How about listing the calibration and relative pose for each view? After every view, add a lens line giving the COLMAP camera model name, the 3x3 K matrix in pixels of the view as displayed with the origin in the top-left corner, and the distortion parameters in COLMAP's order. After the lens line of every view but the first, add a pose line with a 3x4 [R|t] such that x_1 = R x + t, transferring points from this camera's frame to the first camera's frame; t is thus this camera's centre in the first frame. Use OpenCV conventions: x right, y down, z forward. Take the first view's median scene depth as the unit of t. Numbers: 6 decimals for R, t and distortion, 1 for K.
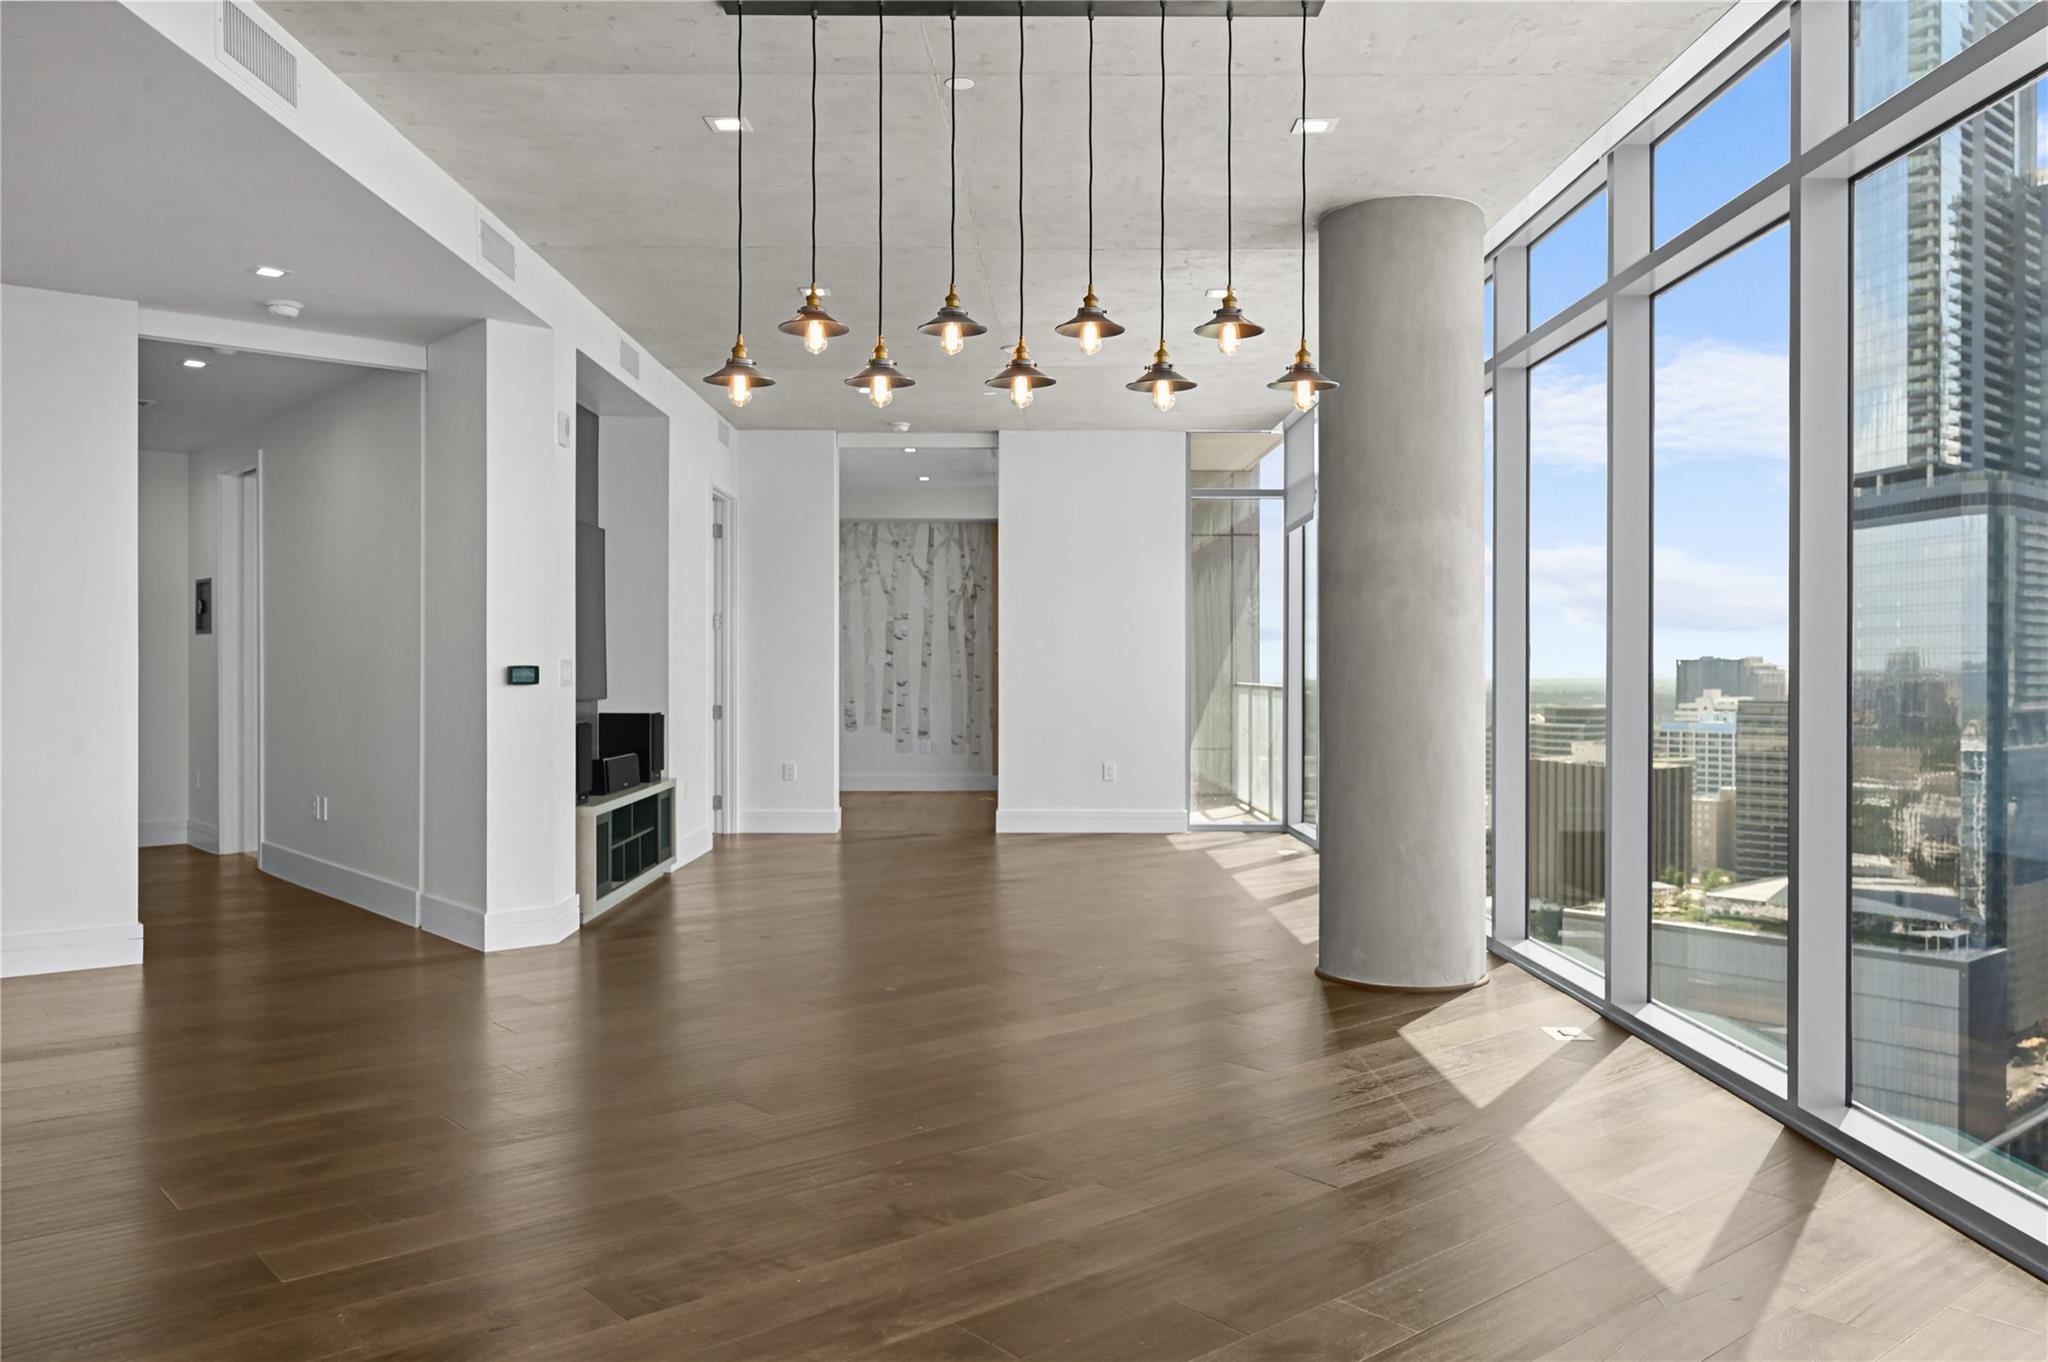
lens RADIAL K [[1571.7, 0, 1062.4], [0, 1571.7, 669.4], [0, 0, 1]] dist [0.003339, 0.003995]
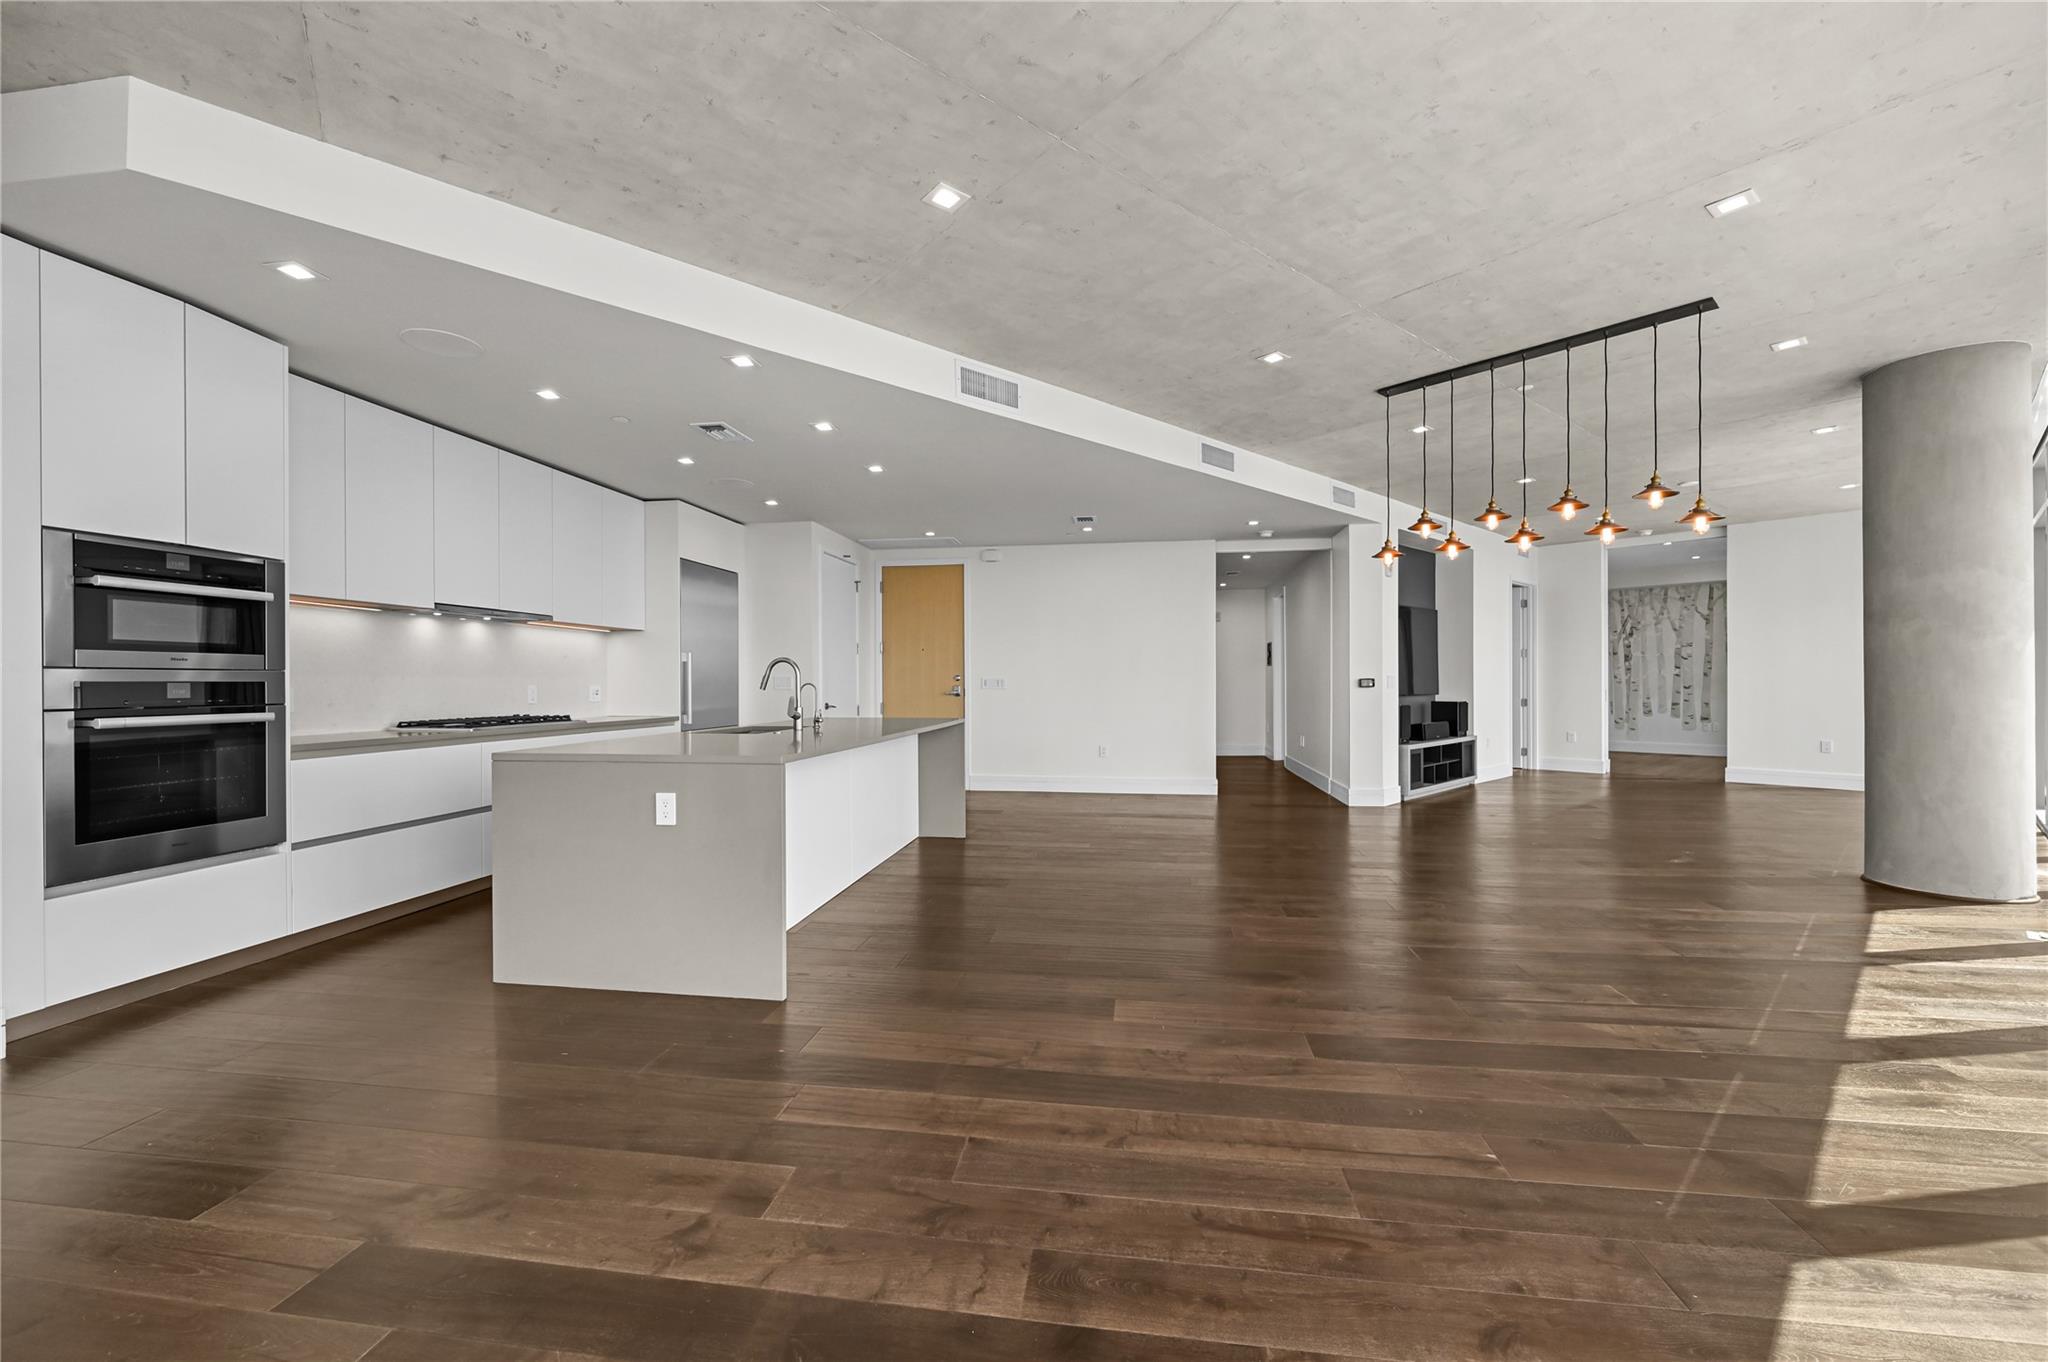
lens RADIAL K [[824.2, 0, 1023.1], [0, 824.2, 685.5], [0, 0, 1]] dist [0.000892, -0.000536]
pose [[0.654337, -0.002579, -0.756198, 0.123343], [0.007387, 0.999968, 0.002981, 0.000038], [0.756167, -0.007537, 0.654336, -0.069407]]
